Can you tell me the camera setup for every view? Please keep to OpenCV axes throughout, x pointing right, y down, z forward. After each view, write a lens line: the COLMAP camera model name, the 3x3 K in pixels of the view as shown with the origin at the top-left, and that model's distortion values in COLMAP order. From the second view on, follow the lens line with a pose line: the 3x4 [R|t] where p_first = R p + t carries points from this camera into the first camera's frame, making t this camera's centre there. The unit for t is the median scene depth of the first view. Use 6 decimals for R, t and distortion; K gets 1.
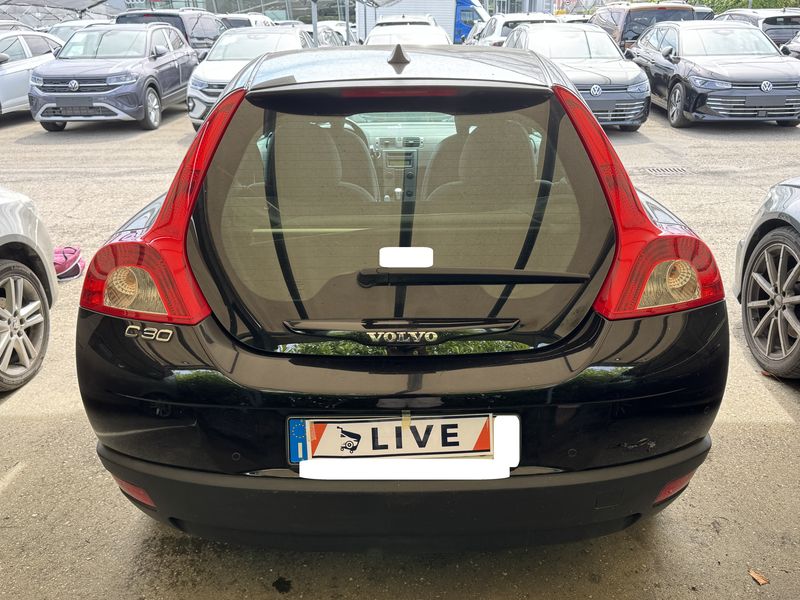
lens RADIAL K [[682.1, 0, 401.8], [0, 682.1, 293.0], [0, 0, 1]] dist [0.007424, 0.005427]
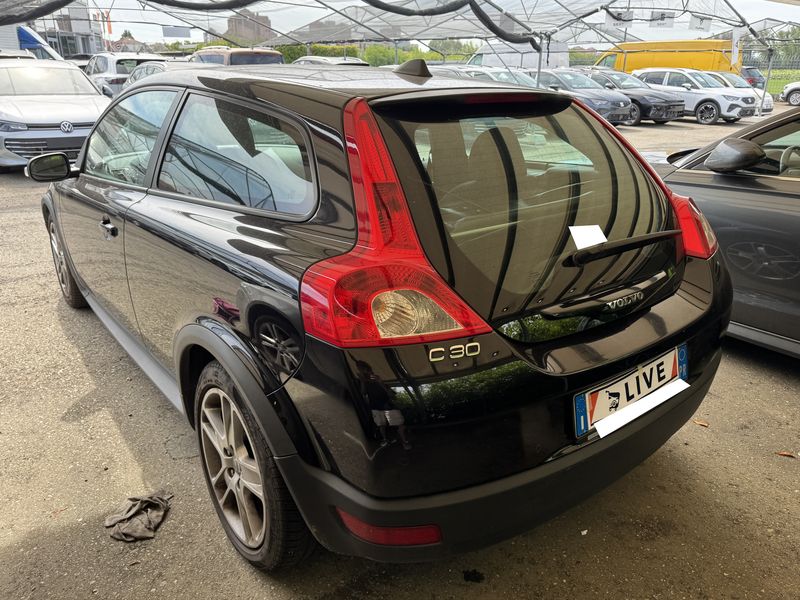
lens RADIAL K [[587.2, 0, 401.4], [0, 587.2, 304.7], [0, 0, 1]] dist [0.005584, 0.004891]
pose [[0.796559, -0.203661, 0.569224, -0.775578], [0.200351, 0.977271, 0.069289, -0.067541], [-0.570398, 0.058852, 0.819257, 0.345188]]
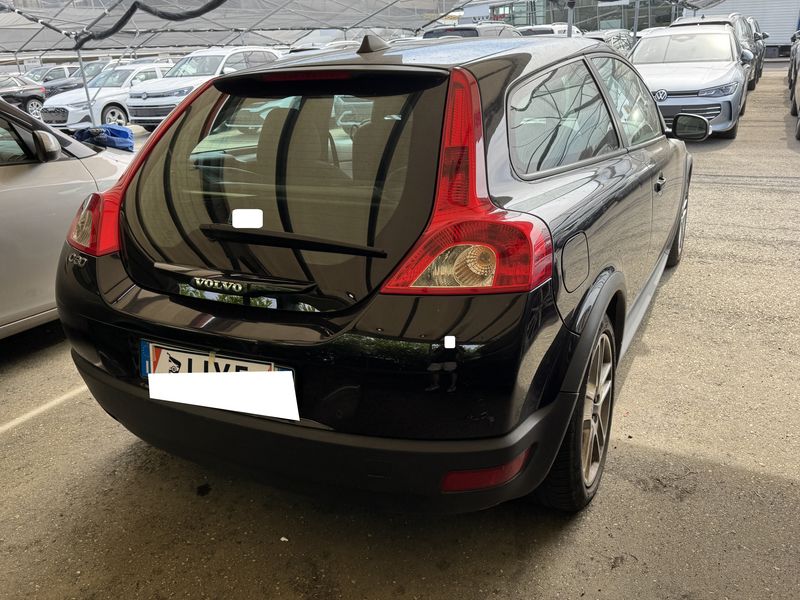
lens RADIAL K [[644.5, 0, 400.2], [0, 644.5, 302.8], [0, 0, 1]] dist [0.032596, -0.019095]
pose [[0.889807, 0.134338, -0.436115, 0.665719], [-0.127883, 0.990800, 0.044280, 0.005281], [0.438051, 0.016371, 0.898801, 0.133785]]
